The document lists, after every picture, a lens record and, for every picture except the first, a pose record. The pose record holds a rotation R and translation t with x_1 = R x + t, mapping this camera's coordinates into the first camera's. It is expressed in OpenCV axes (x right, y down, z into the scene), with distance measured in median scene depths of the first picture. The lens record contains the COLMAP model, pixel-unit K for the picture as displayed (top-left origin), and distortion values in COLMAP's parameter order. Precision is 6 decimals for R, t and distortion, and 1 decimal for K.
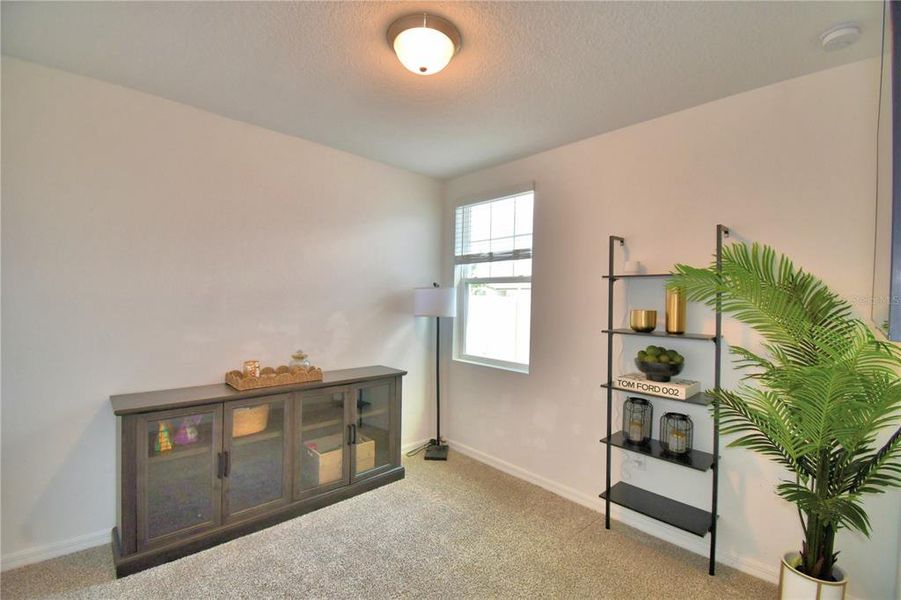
lens RADIAL K [[405.1, 0, 450.1], [0, 405.1, 306.1], [0, 0, 1]] dist [0.000641, -0.000494]
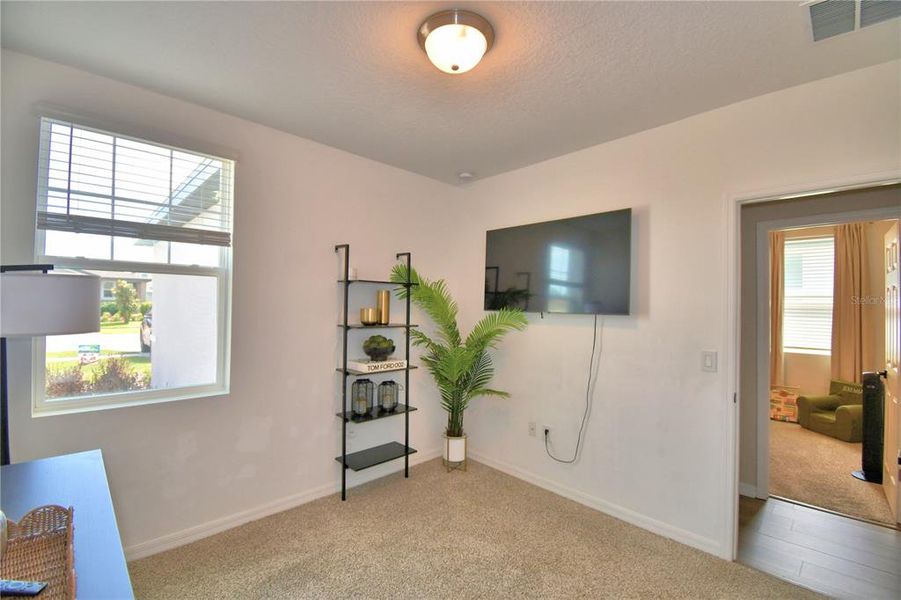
lens RADIAL K [[405.1, 0, 450.1], [0, 405.1, 297.1], [0, 0, 1]] dist [0.000641, -0.000494]
pose [[-0.033399, -0.009648, 0.999396, -0.789650], [-0.006683, 0.999933, 0.009430, -0.037838], [-0.999420, -0.006364, -0.033461, 0.775943]]
